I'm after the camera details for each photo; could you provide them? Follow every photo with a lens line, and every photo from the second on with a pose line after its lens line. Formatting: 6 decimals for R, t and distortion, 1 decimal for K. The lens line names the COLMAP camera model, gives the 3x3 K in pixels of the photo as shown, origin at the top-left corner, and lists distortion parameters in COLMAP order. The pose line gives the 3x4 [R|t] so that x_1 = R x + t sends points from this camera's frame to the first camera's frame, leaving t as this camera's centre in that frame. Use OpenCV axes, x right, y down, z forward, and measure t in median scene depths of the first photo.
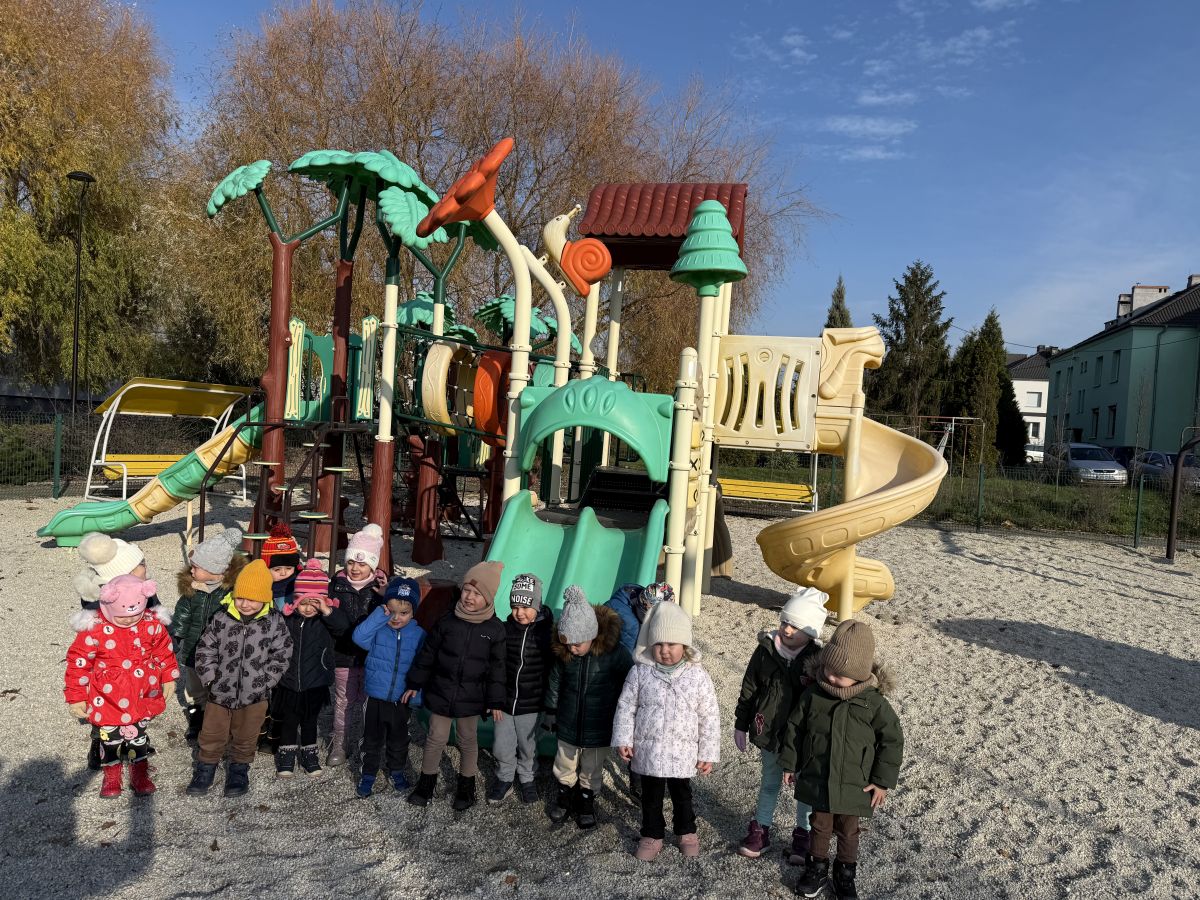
lens RADIAL K [[838.3, 0, 600.0], [0, 838.3, 450.0], [0, 0, 1]] dist [0.021299, -0.024784]
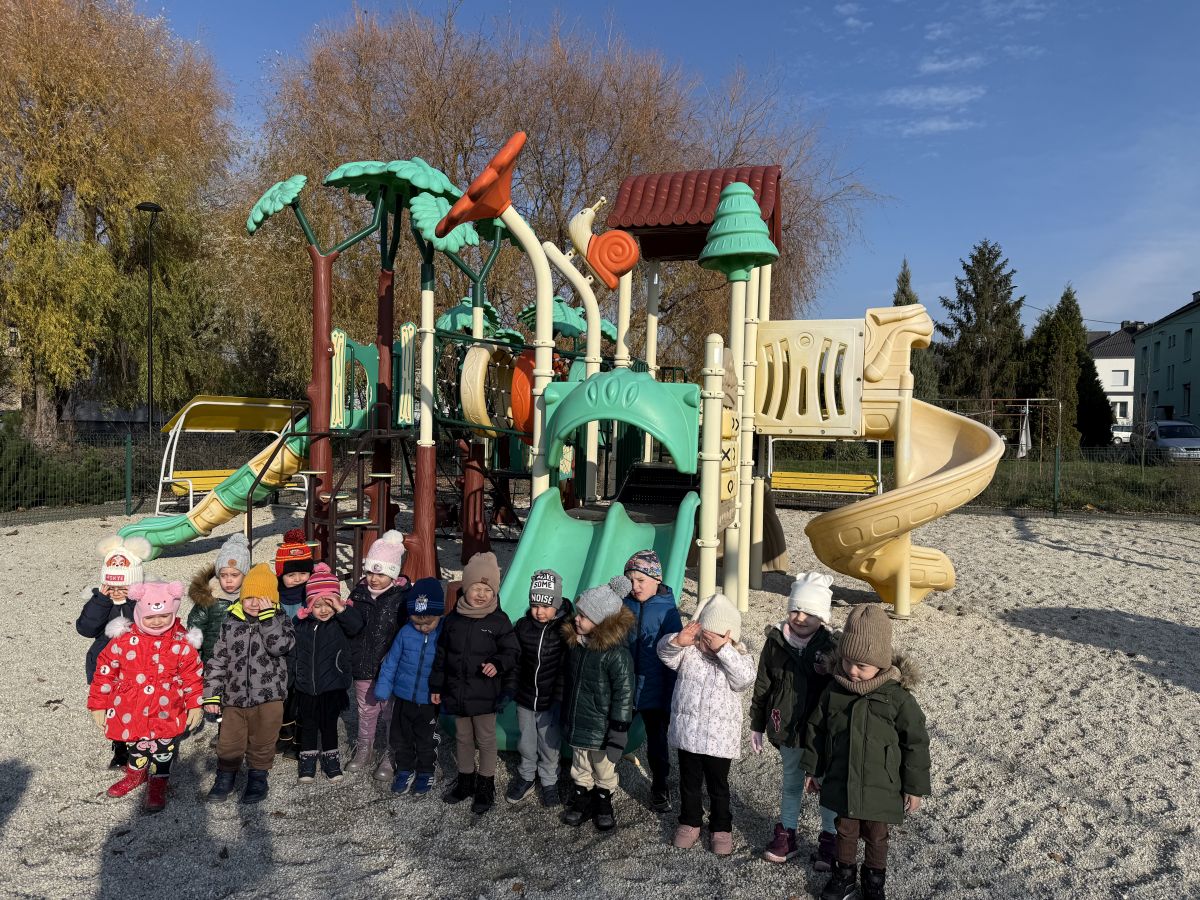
lens RADIAL K [[838.4, 0, 602.7], [0, 838.4, 446.1], [0, 0, 1]] dist [0.021027, -0.023274]
pose [[0.995992, -0.042077, -0.078932, 0.032067], [0.041569, 0.999103, -0.008073, 0.006463], [0.079201, 0.004760, 0.996847, 0.016136]]
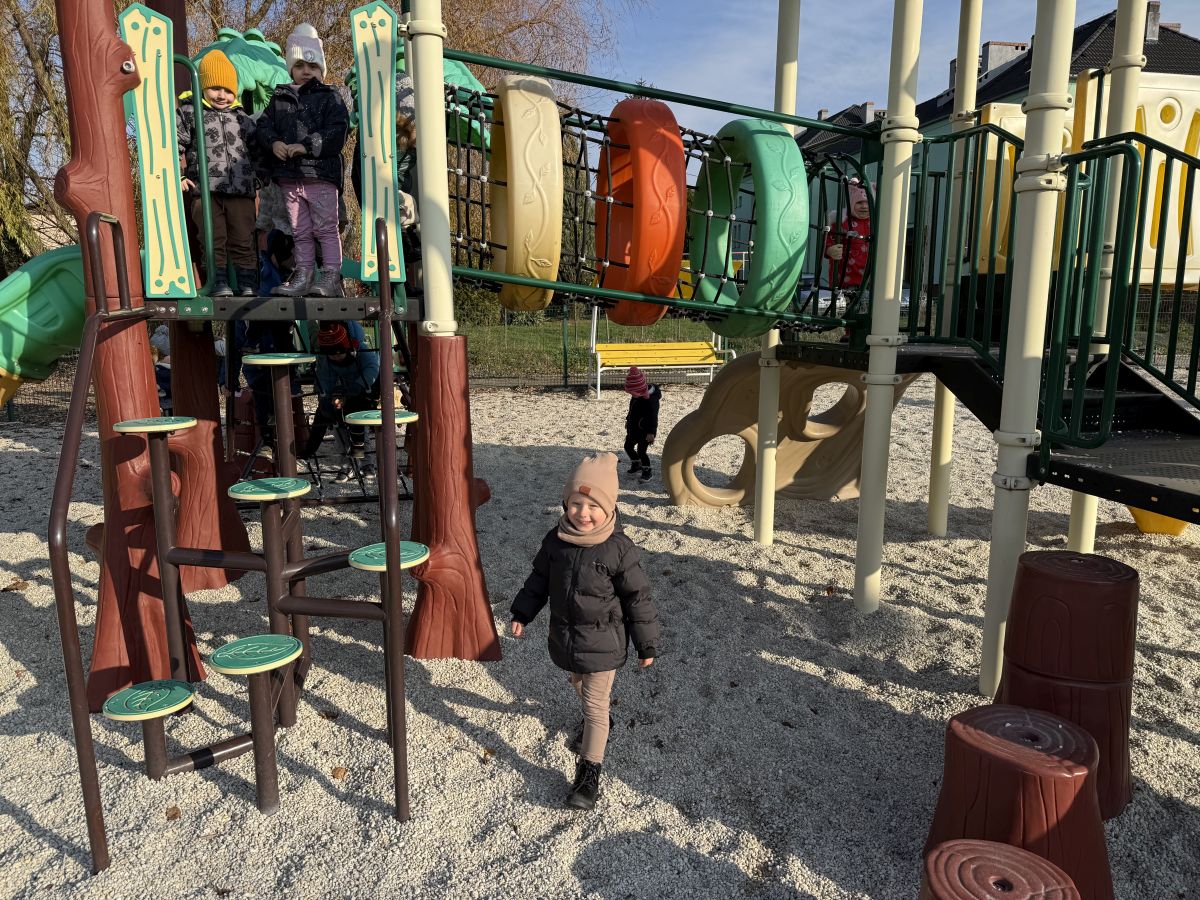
lens RADIAL K [[837.5, 0, 595.2], [0, 837.5, 457.7], [0, 0, 1]] dist [0.069792, -0.087212]
pose [[0.907838, -0.147123, 0.392663, -0.362590], [0.075484, 0.978469, 0.192095, -0.025098], [-0.412470, -0.144752, 0.899397, 0.586538]]
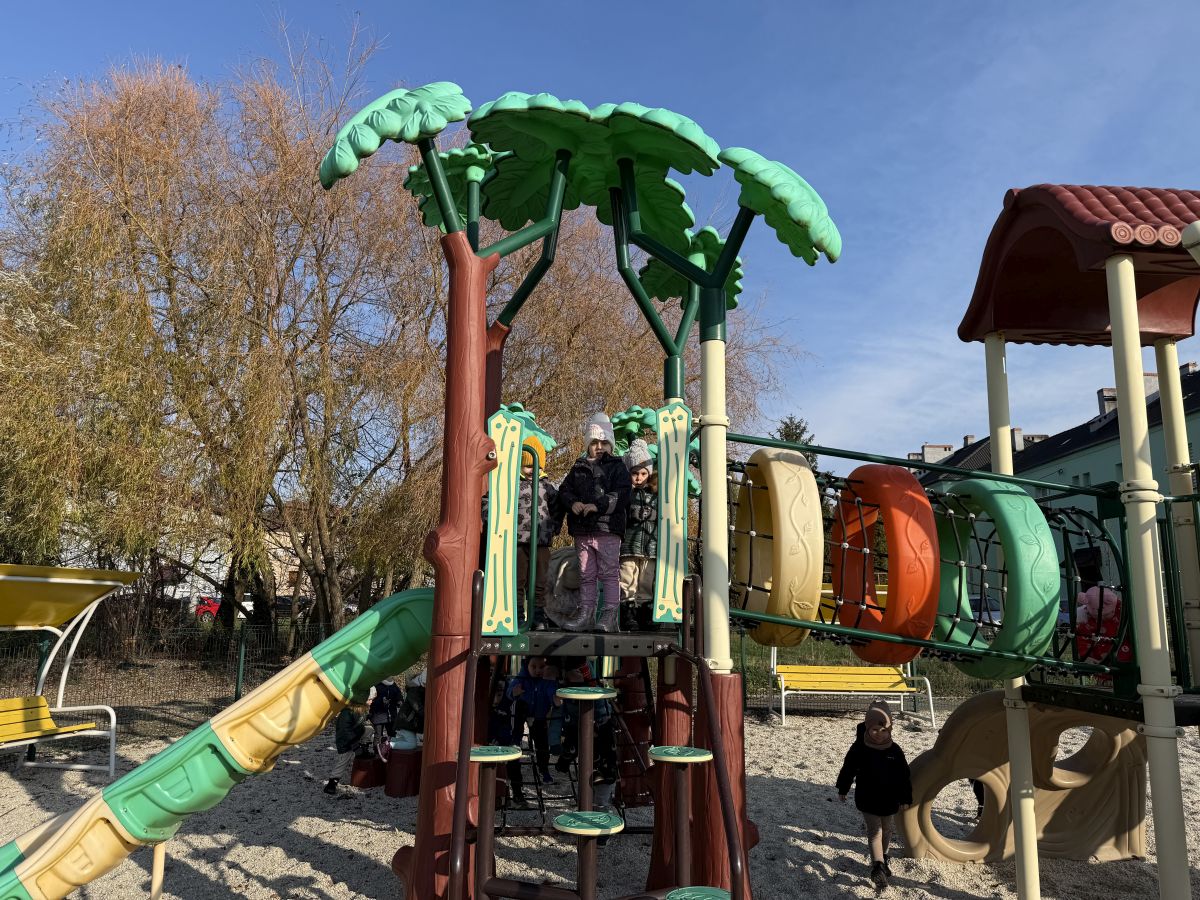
lens RADIAL K [[838.4, 0, 600.0], [0, 838.4, 450.0], [0, 0, 1]] dist [0.070944, -0.087555]
pose [[0.963071, -0.005234, 0.269195, -0.443332], [0.058248, 0.980185, -0.189328, -0.045472], [-0.262870, 0.198016, 0.944293, 0.565201]]
